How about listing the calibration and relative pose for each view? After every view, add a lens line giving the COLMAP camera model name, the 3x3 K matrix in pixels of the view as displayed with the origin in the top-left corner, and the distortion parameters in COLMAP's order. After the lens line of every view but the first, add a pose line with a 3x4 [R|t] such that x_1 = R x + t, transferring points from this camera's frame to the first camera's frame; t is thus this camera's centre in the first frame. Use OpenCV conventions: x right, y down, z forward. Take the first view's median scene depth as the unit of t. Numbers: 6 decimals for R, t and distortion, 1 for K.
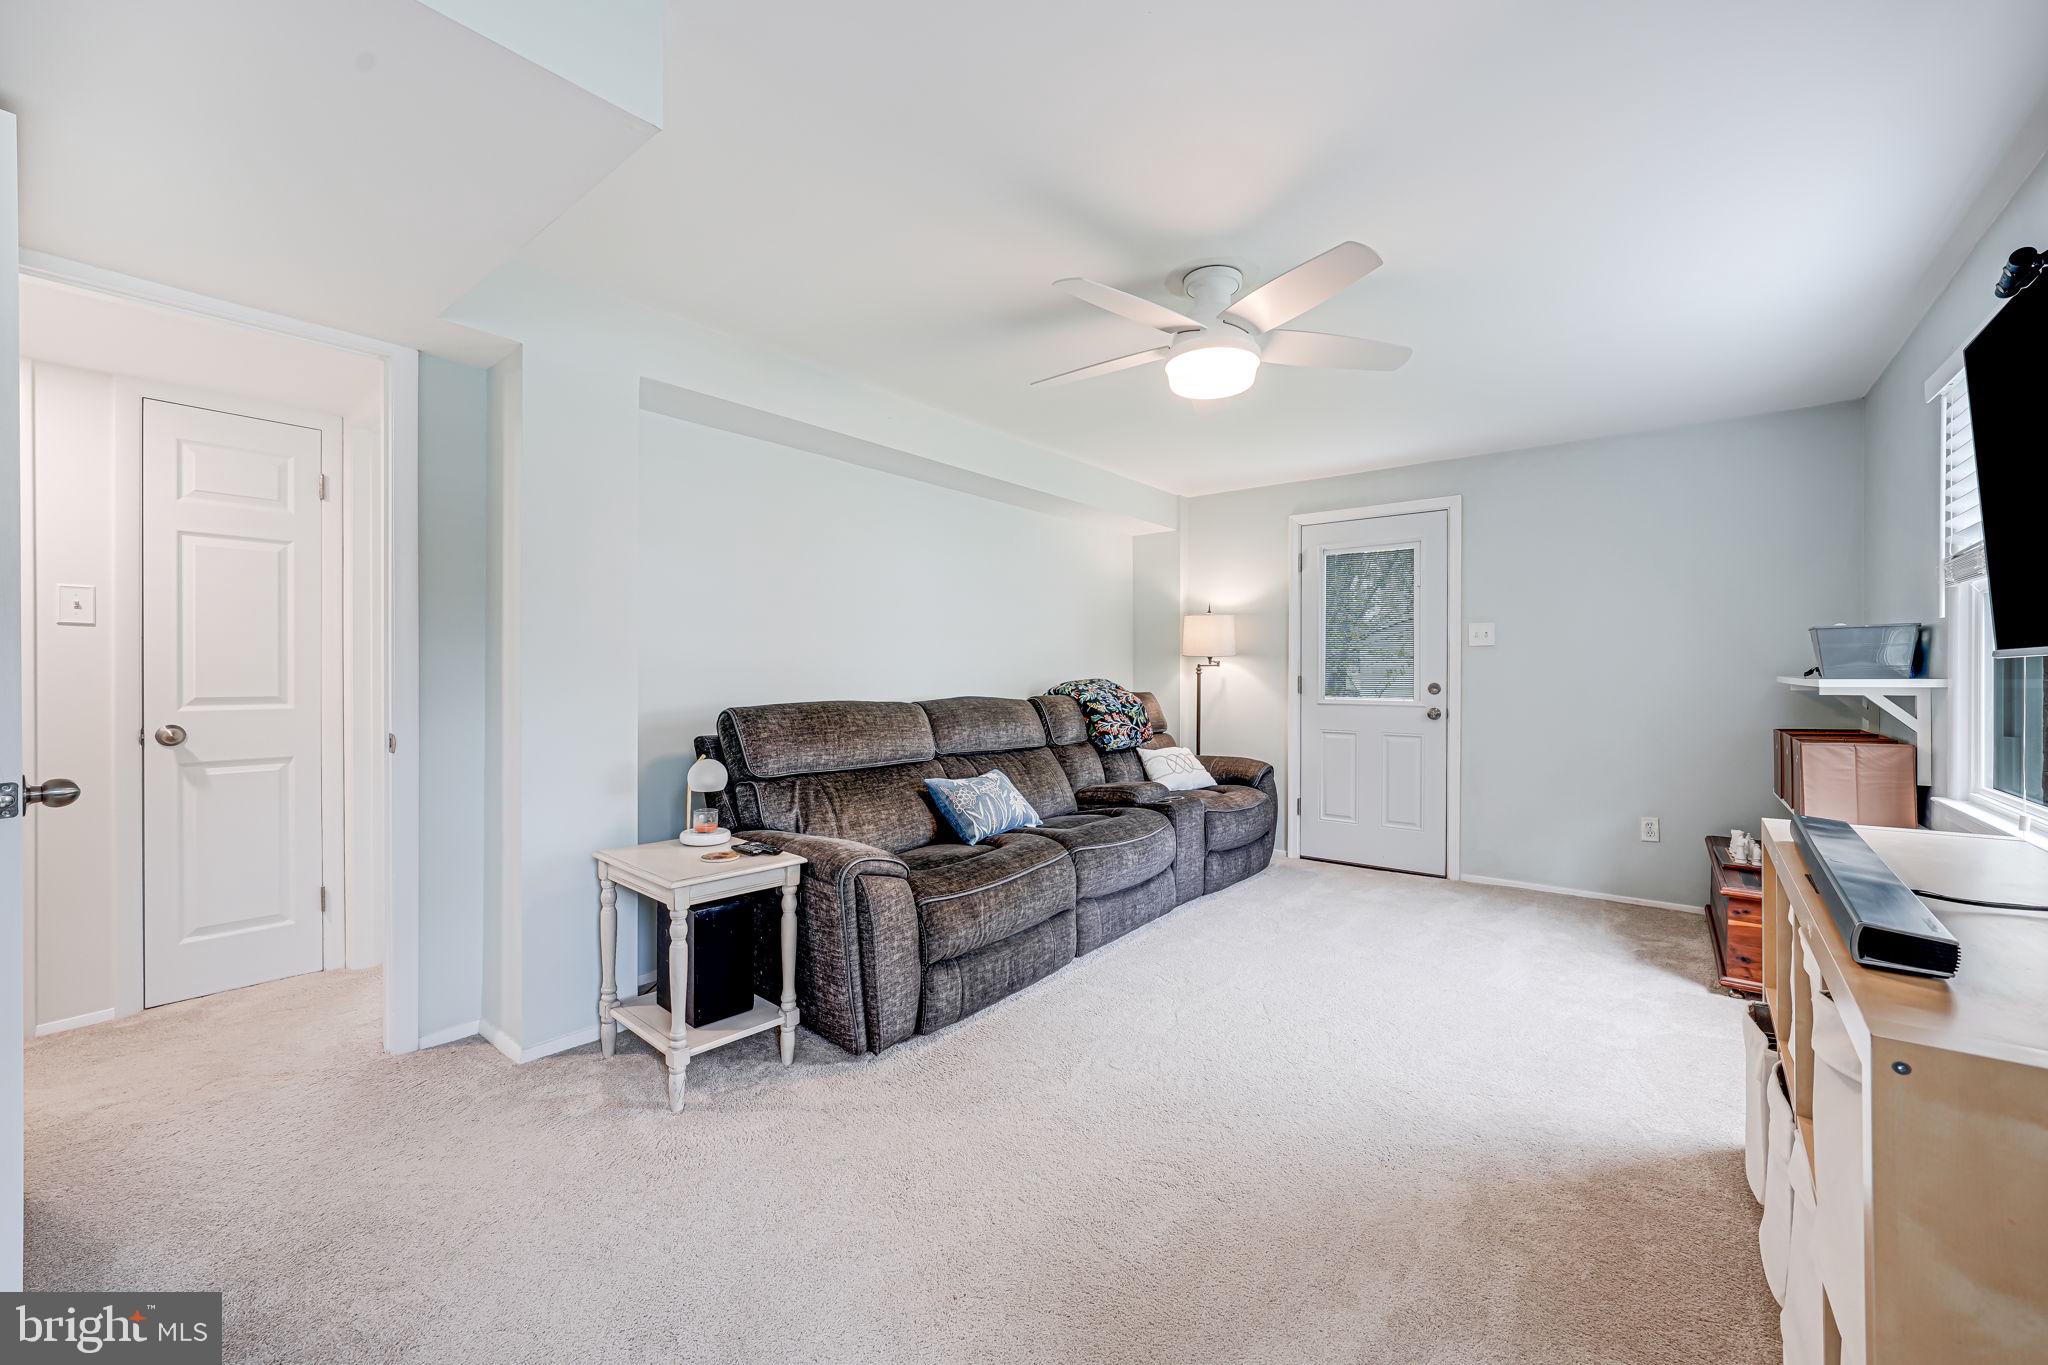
lens RADIAL K [[819.9, 0, 1013.2], [0, 819.9, 672.0], [0, 0, 1]] dist [-0.002160, 0.000007]
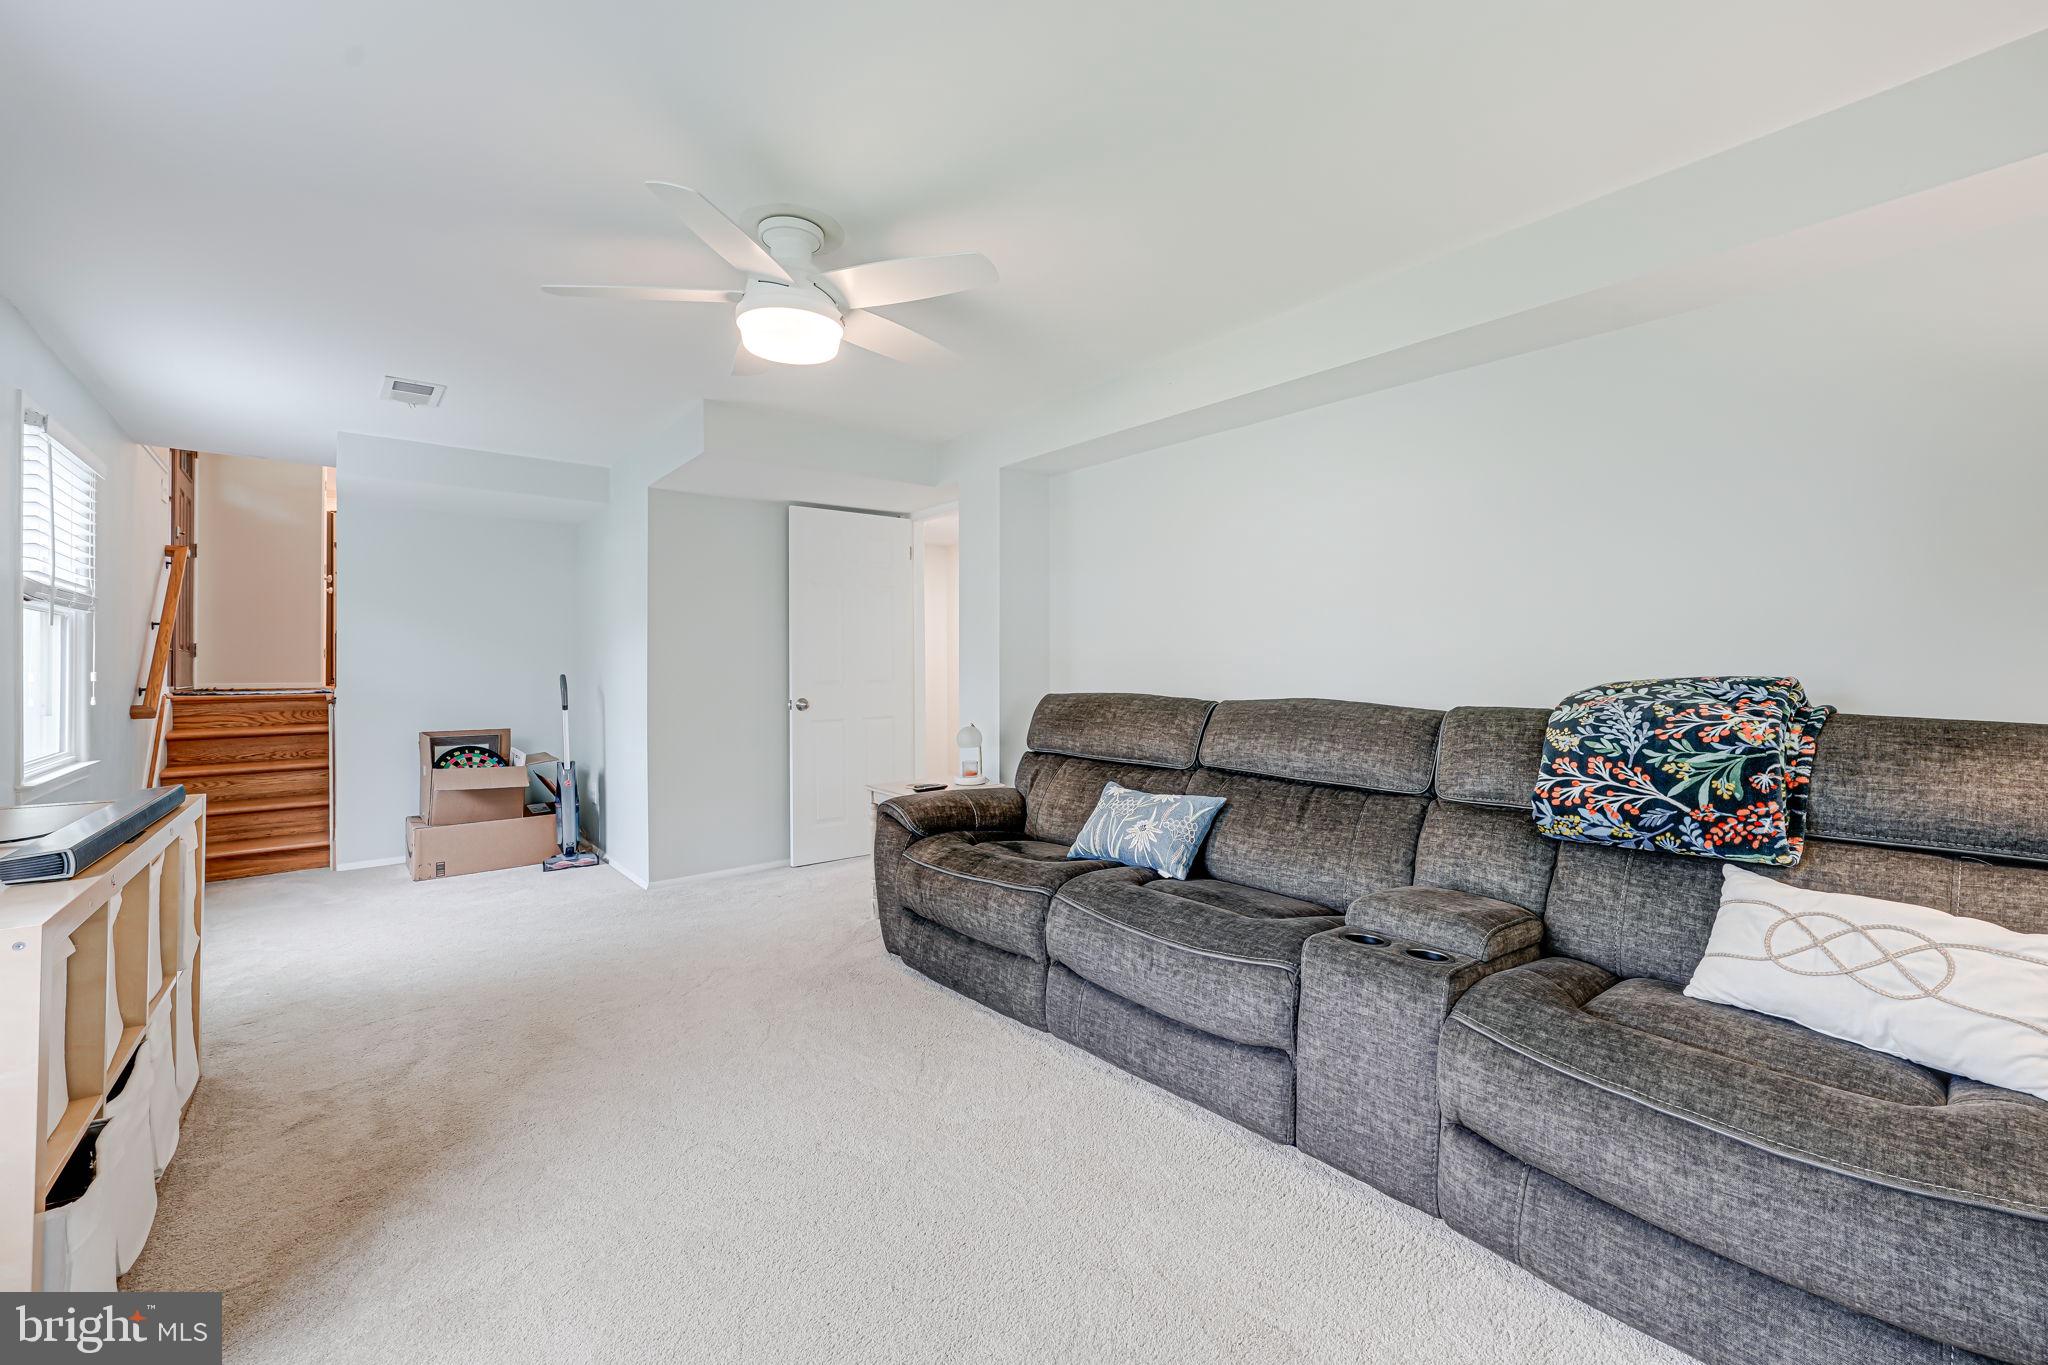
lens RADIAL K [[819.9, 0, 1013.2], [0, 819.9, 672.0], [0, 0, 1]] dist [-0.002160, 0.000007]
pose [[-0.199091, -0.000292, -0.979981, 0.669427], [0.000246, 1.000000, -0.000348, 0.008248], [0.979981, -0.000310, -0.199091, 0.893751]]
